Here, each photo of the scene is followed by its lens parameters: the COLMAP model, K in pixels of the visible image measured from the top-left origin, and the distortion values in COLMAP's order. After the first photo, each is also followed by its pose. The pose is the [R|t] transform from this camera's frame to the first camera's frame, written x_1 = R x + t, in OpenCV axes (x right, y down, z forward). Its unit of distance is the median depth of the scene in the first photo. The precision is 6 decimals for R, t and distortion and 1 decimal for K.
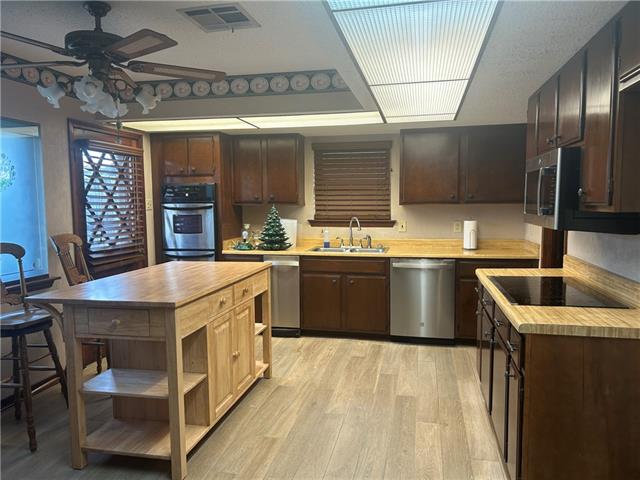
lens RADIAL K [[476.5, 0, 320.0], [0, 476.5, 240.0], [0, 0, 1]] dist [0.002214, -0.000351]
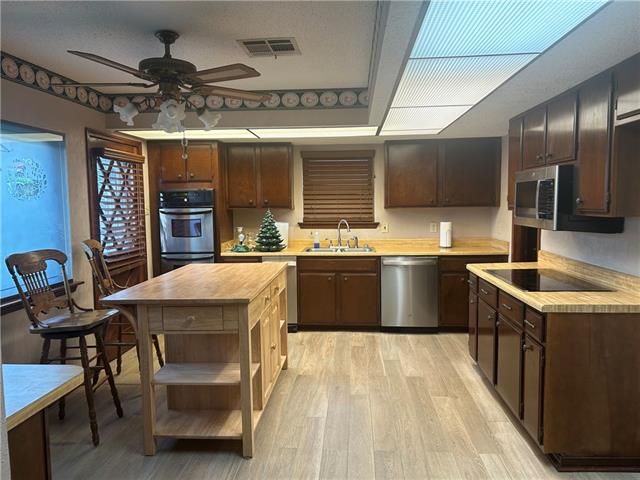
lens RADIAL K [[476.6, 0, 320.3], [0, 476.6, 236.3], [0, 0, 1]] dist [0.006299, 0.000945]
pose [[0.989556, -0.015126, 0.143350, -0.159891], [0.016295, 0.999843, -0.006982, -0.004111], [-0.143222, 0.009244, 0.989647, -0.082668]]
